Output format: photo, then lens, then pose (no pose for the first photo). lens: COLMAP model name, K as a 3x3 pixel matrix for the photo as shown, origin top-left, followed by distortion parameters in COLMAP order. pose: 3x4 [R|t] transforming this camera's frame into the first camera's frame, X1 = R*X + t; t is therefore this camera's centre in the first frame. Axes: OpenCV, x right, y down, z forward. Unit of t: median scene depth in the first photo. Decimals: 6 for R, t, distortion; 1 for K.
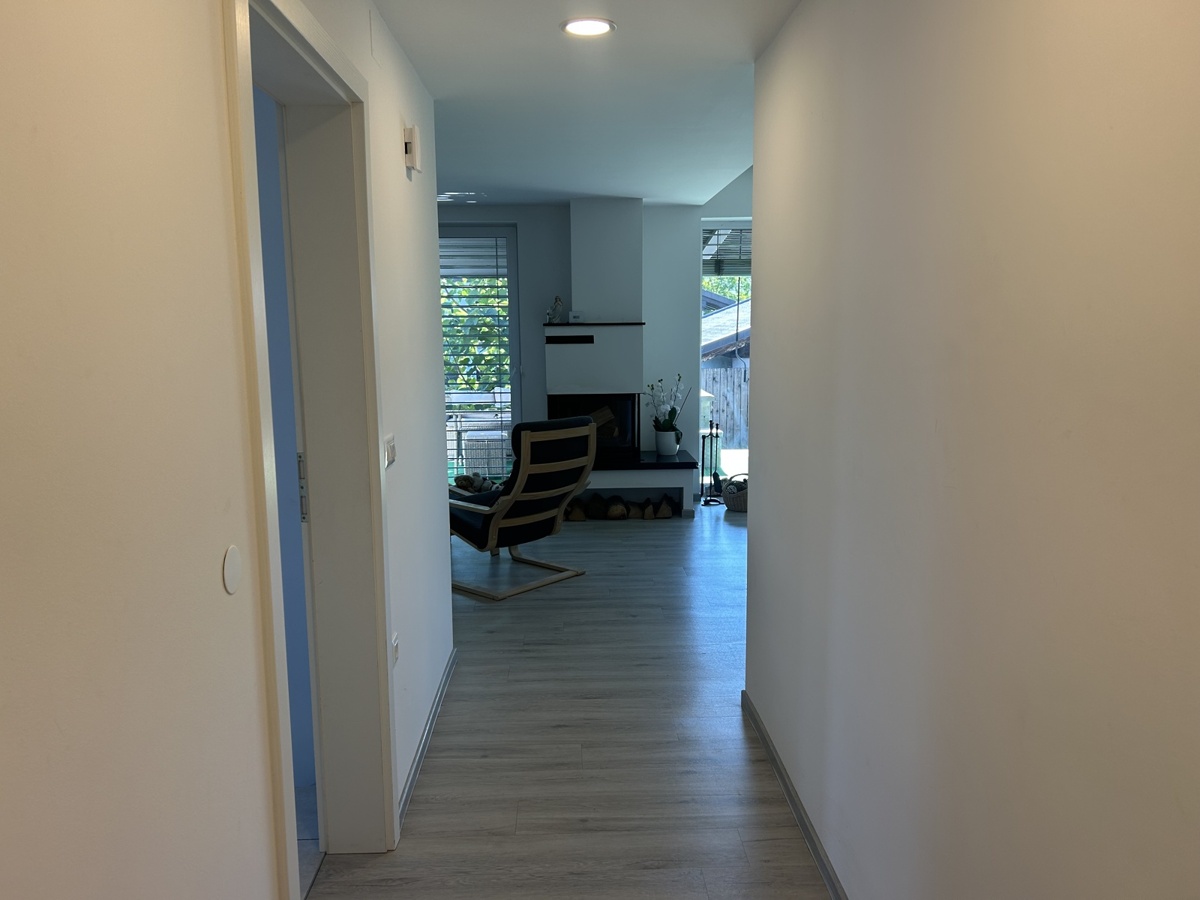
lens RADIAL K [[902.4, 0, 614.4], [0, 902.4, 453.7], [0, 0, 1]] dist [0.094034, -0.094137]
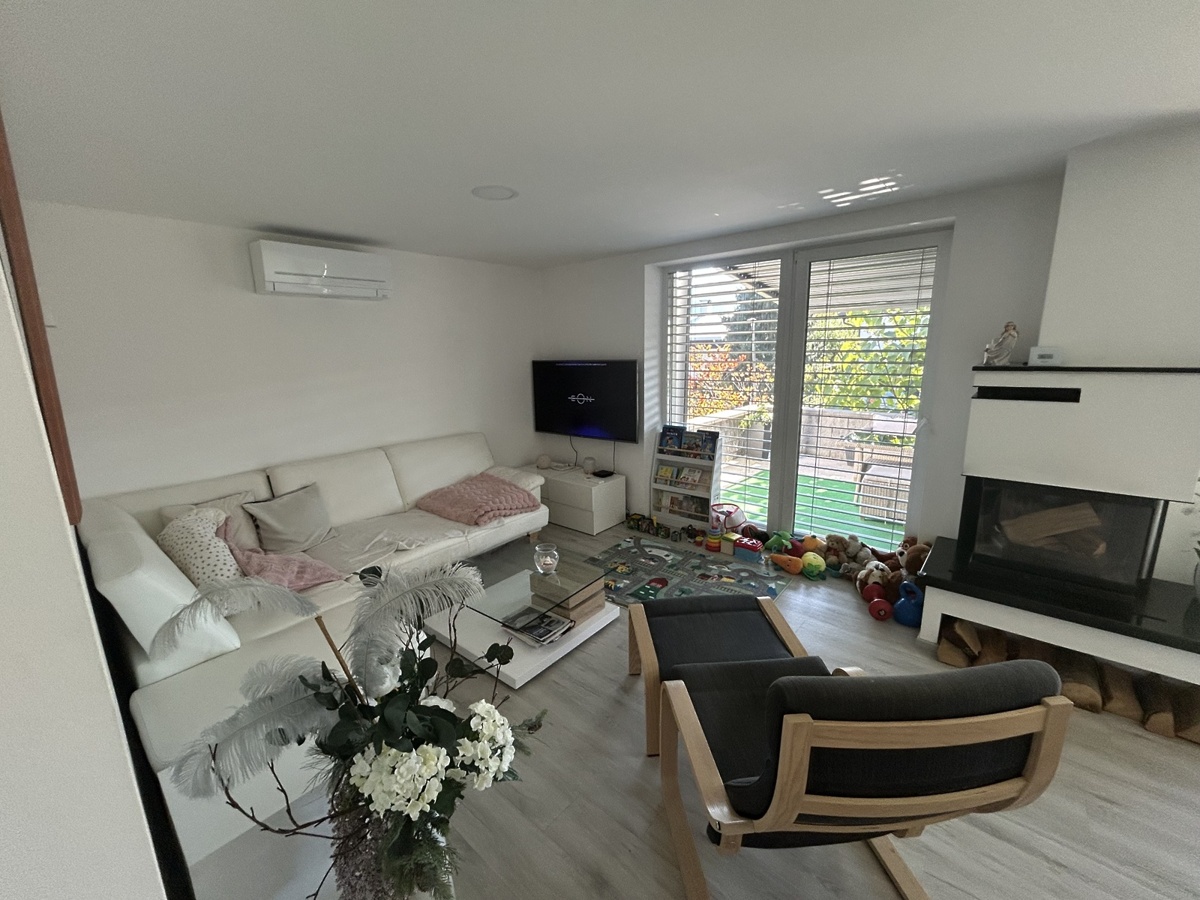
lens RADIAL K [[486.3, 0, 598.9], [0, 486.3, 451.6], [0, 0, 1]] dist [0.006363, 0.000180]
pose [[0.720663, 0.136320, -0.679751, -0.026044], [-0.090760, 0.990591, 0.102435, -0.092525], [0.687319, -0.012127, 0.726254, 0.549069]]
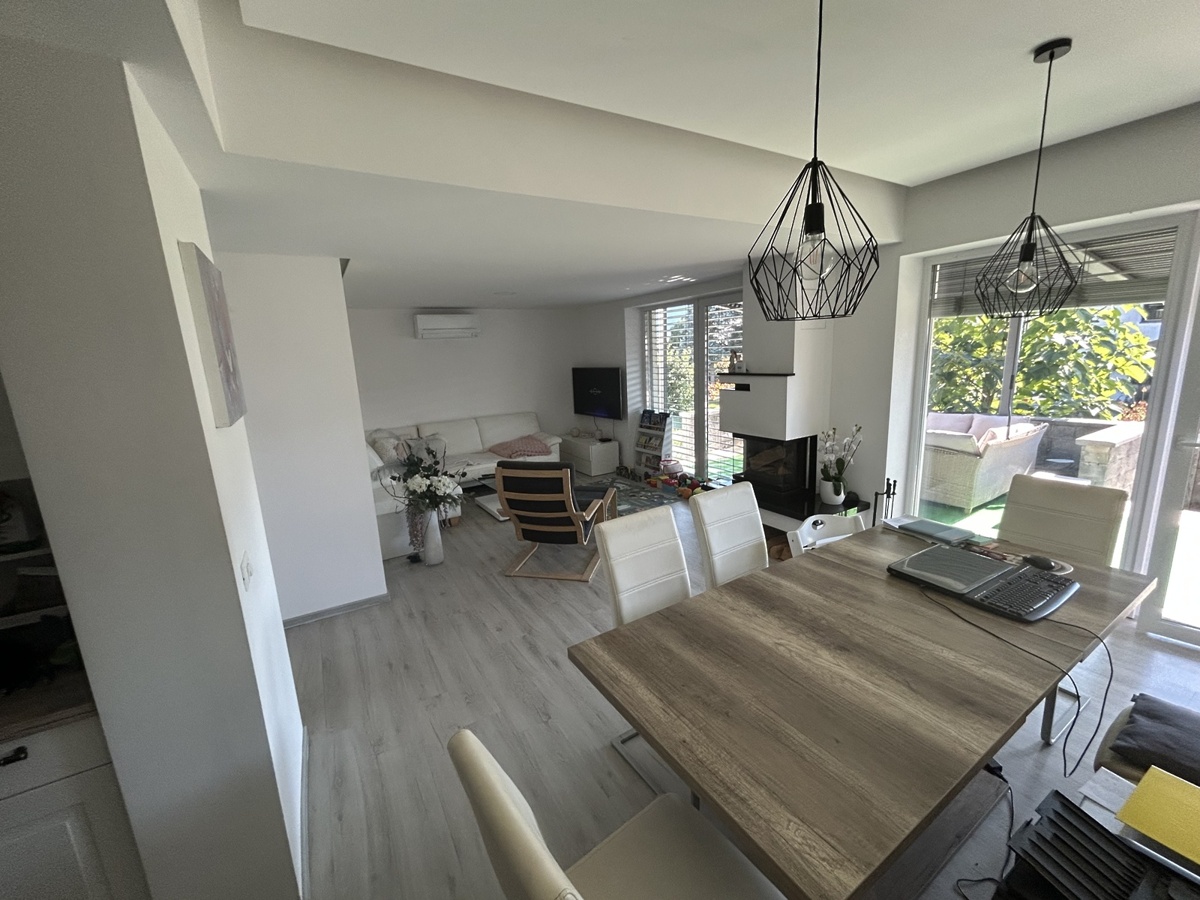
lens RADIAL K [[482.5, 0, 600.0], [0, 482.5, 446.6], [0, 0, 1]] dist [0.003083, 0.000670]
pose [[0.473391, 0.154955, -0.867116, 0.410309], [-0.094433, 0.987660, 0.124942, -0.108061], [0.875776, 0.022738, 0.482182, 0.528470]]
